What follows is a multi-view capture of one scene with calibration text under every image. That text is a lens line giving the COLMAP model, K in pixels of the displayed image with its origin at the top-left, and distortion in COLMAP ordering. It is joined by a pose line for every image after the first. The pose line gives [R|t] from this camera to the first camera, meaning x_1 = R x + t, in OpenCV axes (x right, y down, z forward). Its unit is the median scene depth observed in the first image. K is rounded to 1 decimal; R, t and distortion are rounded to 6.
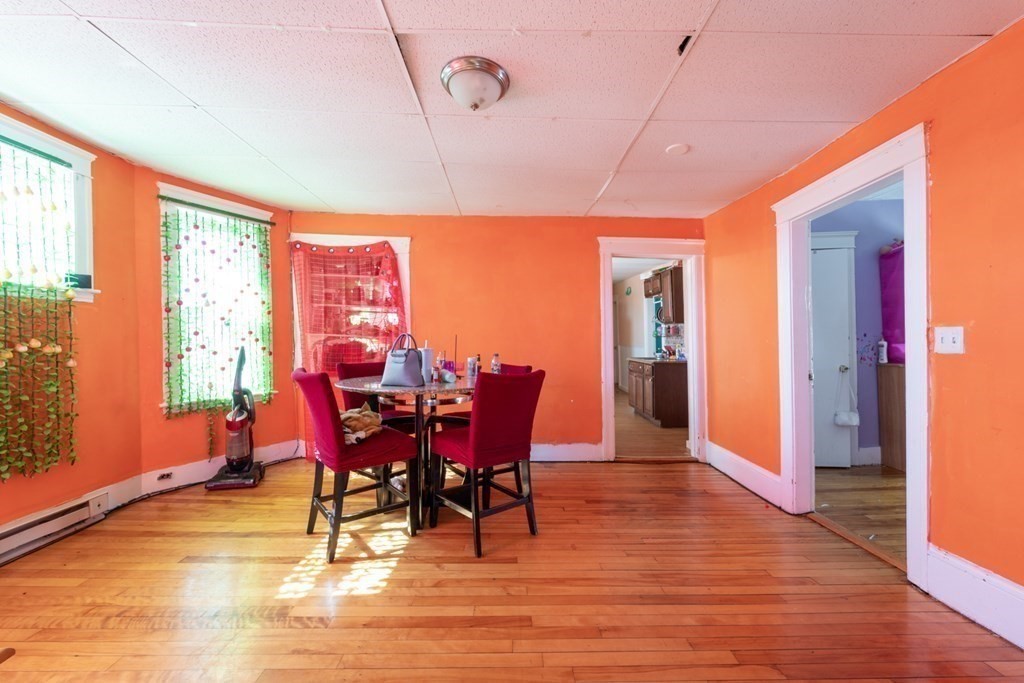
lens RADIAL K [[407.7, 0, 512.7], [0, 407.7, 338.2], [0, 0, 1]] dist [0.001646, -0.000200]
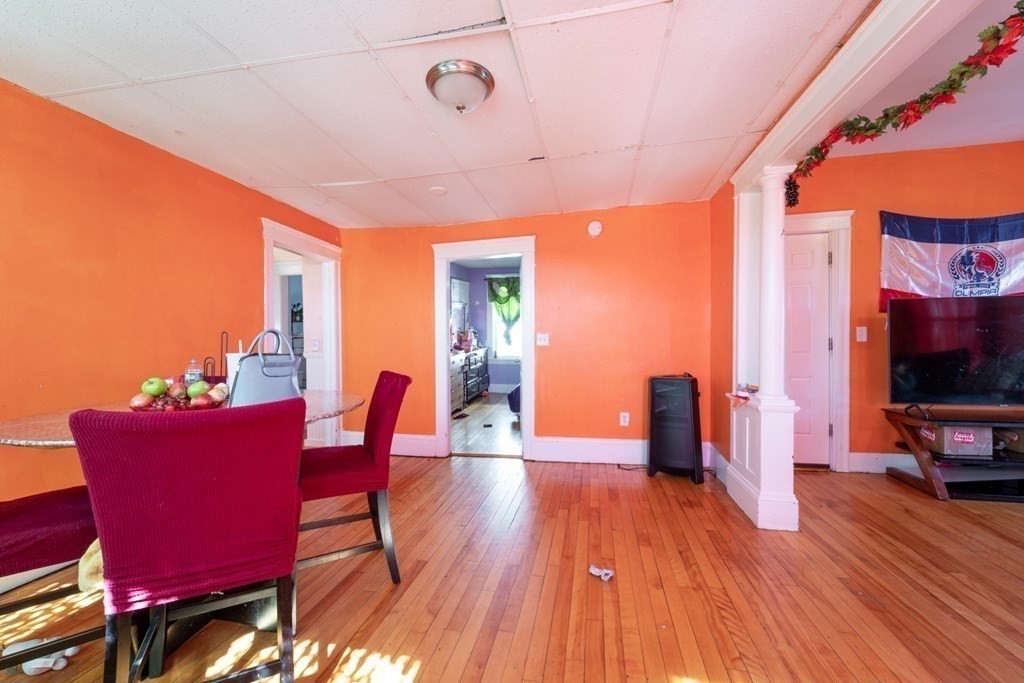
lens RADIAL K [[407.7, 0, 512.7], [0, 407.7, 338.2], [0, 0, 1]] dist [0.001646, -0.000200]
pose [[0.214727, 0.004205, 0.976665, -0.632206], [-0.003212, 0.999988, -0.003599, 0.002967], [-0.976669, -0.002364, 0.214738, 0.395667]]
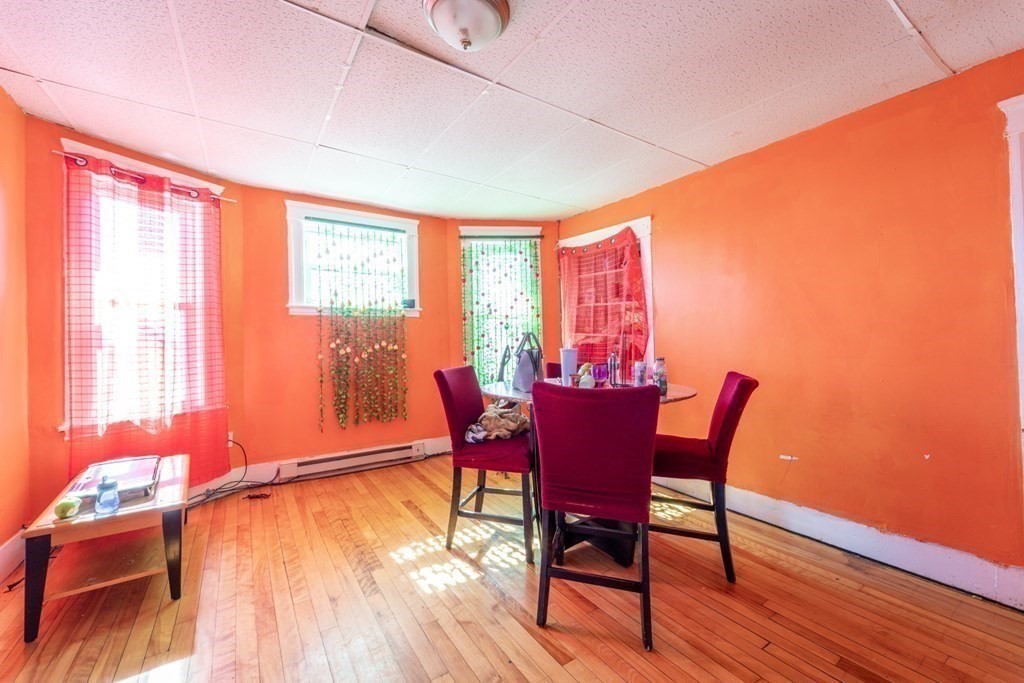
lens RADIAL K [[407.7, 0, 512.7], [0, 407.7, 338.2], [0, 0, 1]] dist [0.001646, -0.000200]
pose [[0.542045, -0.013456, -0.840242, 0.370090], [0.014640, 0.999871, -0.006568, 0.006638], [0.840222, -0.008741, 0.542172, 0.384961]]
